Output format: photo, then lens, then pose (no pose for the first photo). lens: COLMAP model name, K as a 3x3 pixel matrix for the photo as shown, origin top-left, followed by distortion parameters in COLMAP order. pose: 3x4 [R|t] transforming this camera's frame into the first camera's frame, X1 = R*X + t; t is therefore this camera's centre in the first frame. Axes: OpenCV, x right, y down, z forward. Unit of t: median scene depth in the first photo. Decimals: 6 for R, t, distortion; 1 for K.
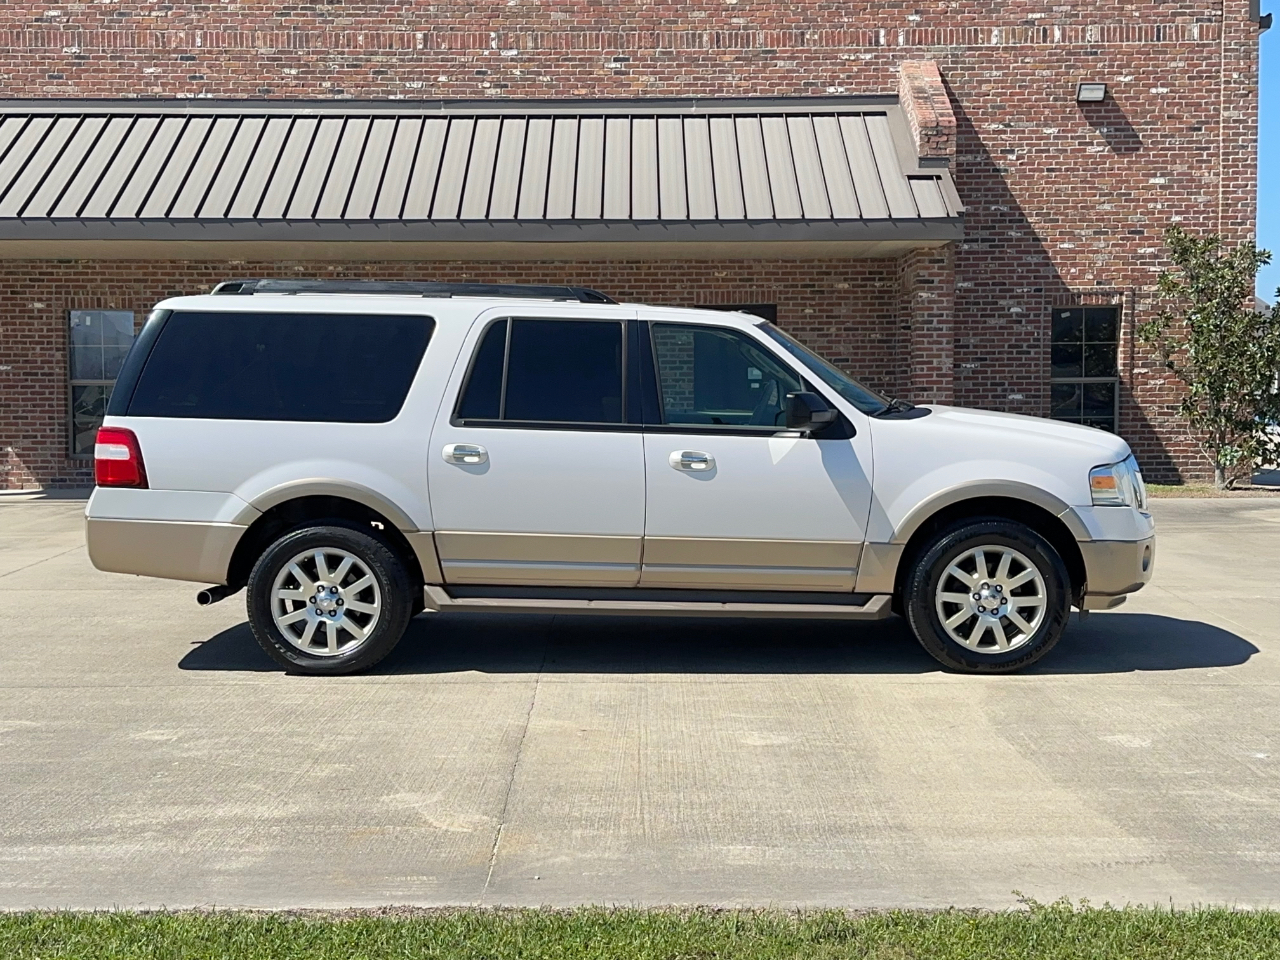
lens RADIAL K [[1736.2, 0, 630.0], [0, 1736.2, 484.6], [0, 0, 1]] dist [0.208759, -0.450352]
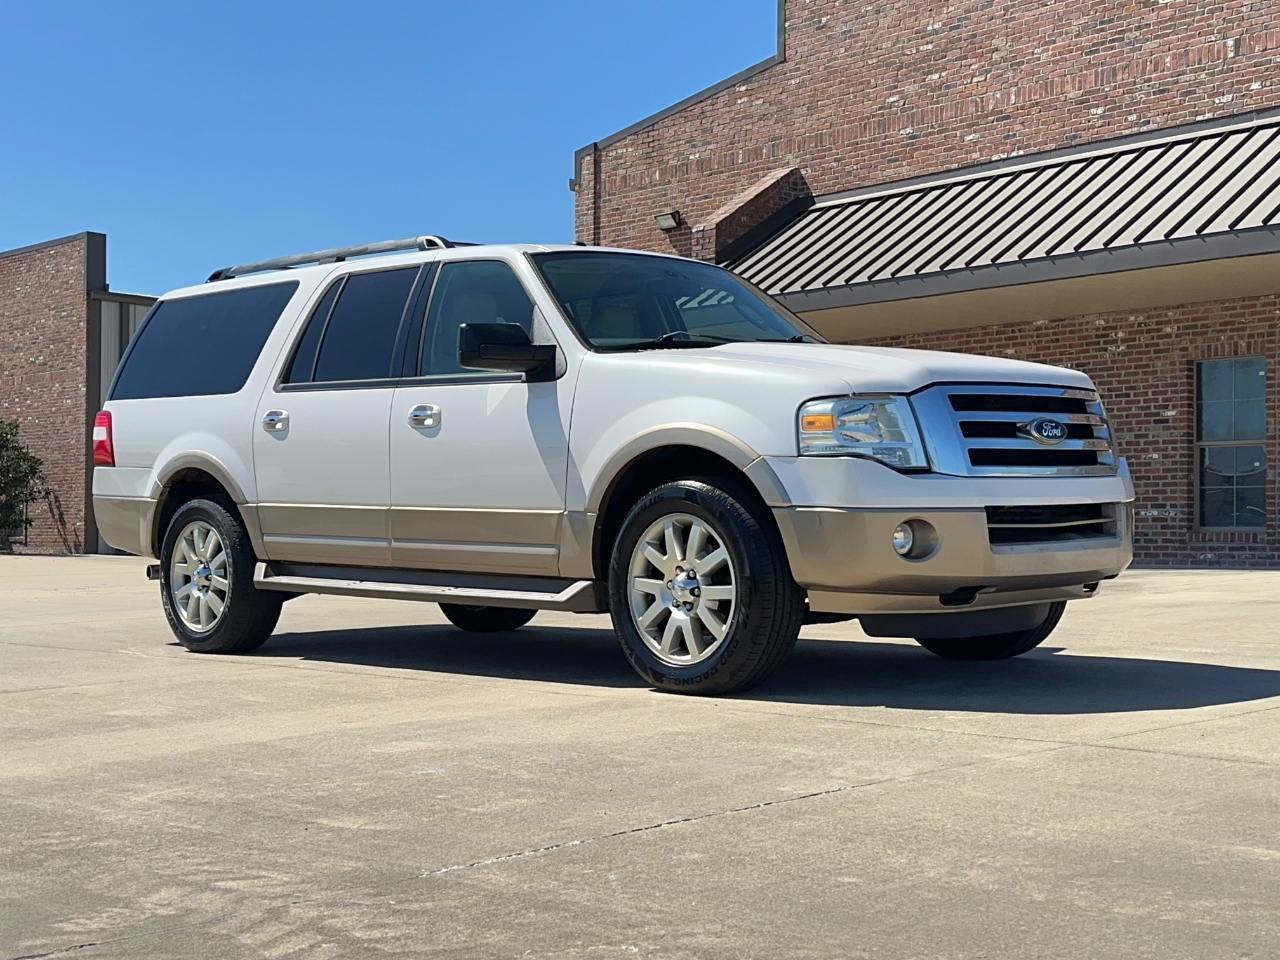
lens RADIAL K [[1736.2, 0, 630.0], [0, 1736.2, 484.6], [0, 0, 1]] dist [0.208759, -0.450352]
pose [[0.703595, -0.018850, -0.710352, 0.286854], [-0.038130, 0.997206, -0.064230, 0.028491], [0.709578, 0.072277, 0.700910, 0.193904]]
